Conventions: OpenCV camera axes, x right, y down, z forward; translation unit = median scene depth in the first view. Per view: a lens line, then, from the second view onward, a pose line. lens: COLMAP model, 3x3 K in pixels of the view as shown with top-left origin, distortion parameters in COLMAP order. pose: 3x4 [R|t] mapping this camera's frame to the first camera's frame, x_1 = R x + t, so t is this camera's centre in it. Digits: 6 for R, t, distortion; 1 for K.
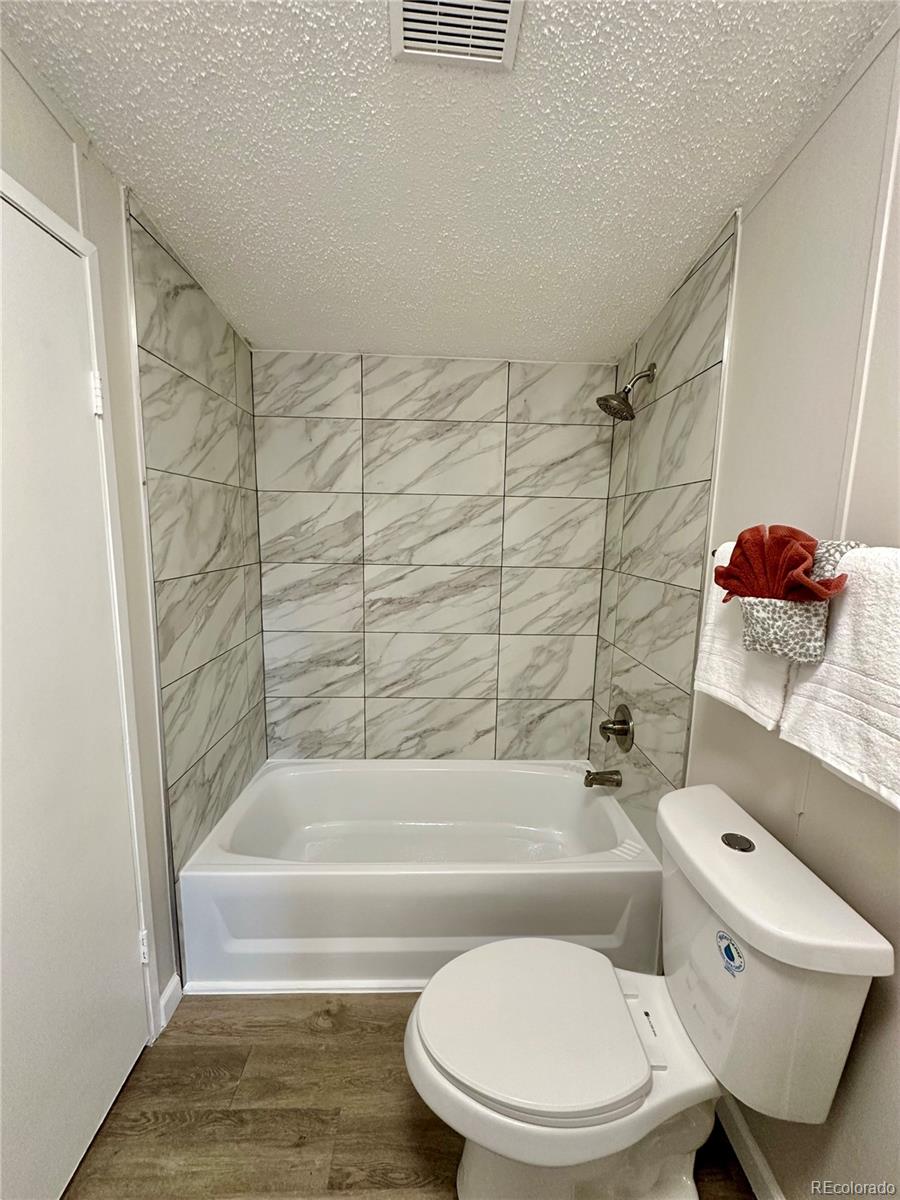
lens RADIAL K [[478.1, 0, 450.9], [0, 478.1, 598.9], [0, 0, 1]] dist [-0.003004, 0.000740]
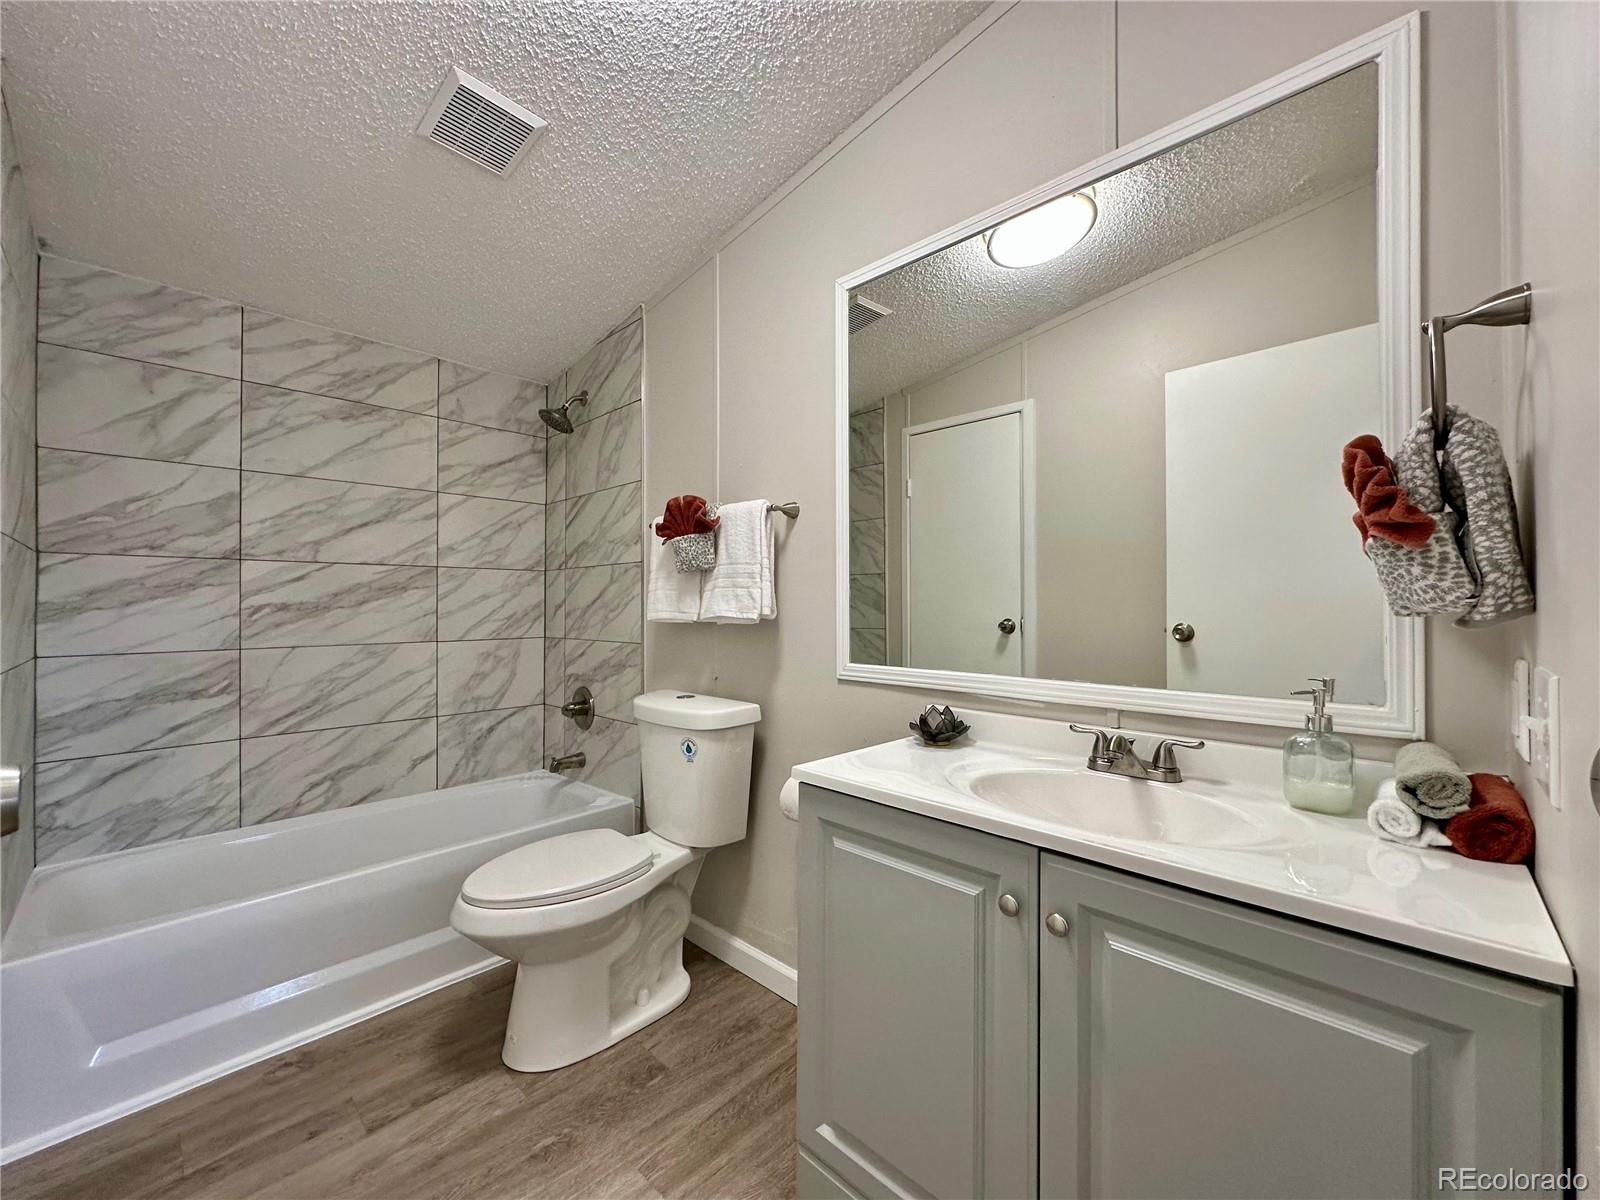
lens RADIAL K [[637.5, 0, 798.3], [0, 637.5, 599.2], [0, 0, 1]] dist [-0.003004, 0.000740]
pose [[0.710537, -0.016650, 0.703463, -0.272506], [0.119250, 0.988108, -0.097062, 0.202717], [-0.693482, 0.152854, 0.704073, -0.350571]]
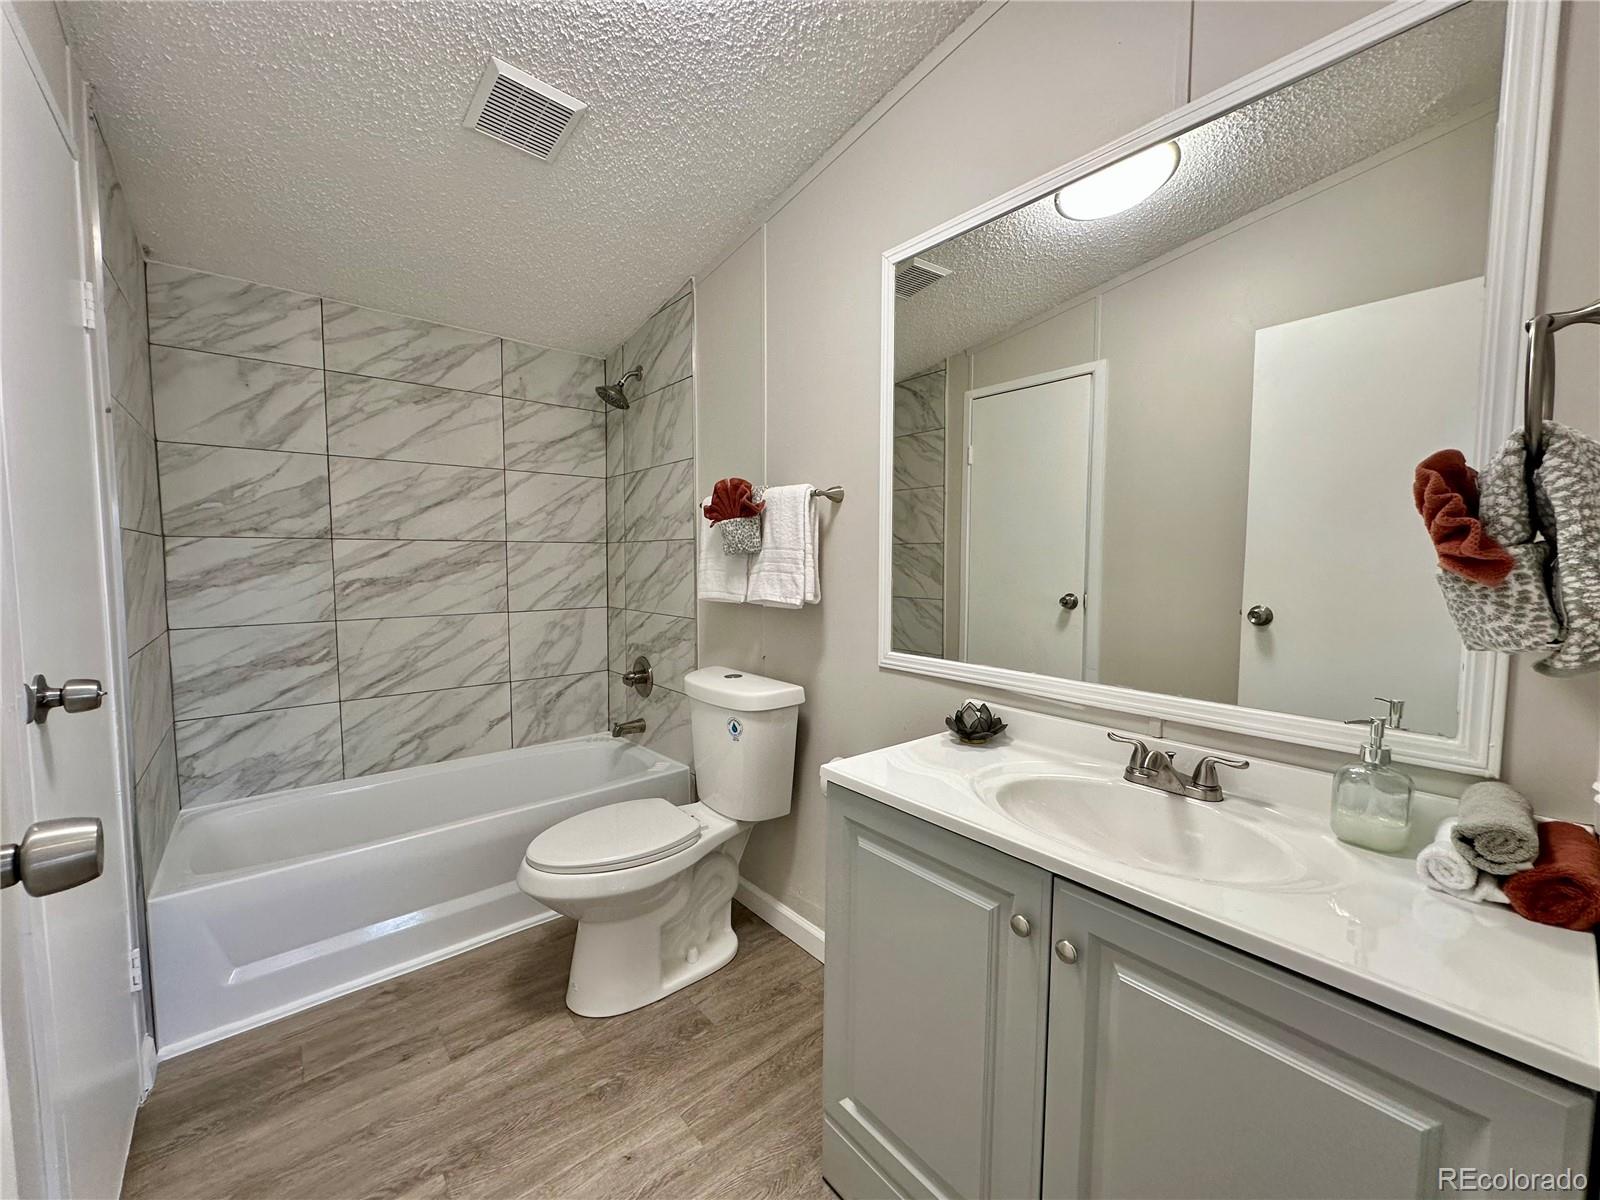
lens RADIAL K [[637.5, 0, 798.3], [0, 637.5, 599.2], [0, 0, 1]] dist [-0.003004, 0.000740]
pose [[0.782954, -0.060501, 0.619131, -0.245379], [0.104475, 0.993912, -0.034996, 0.161399], [-0.613244, 0.092084, 0.784508, -0.381755]]
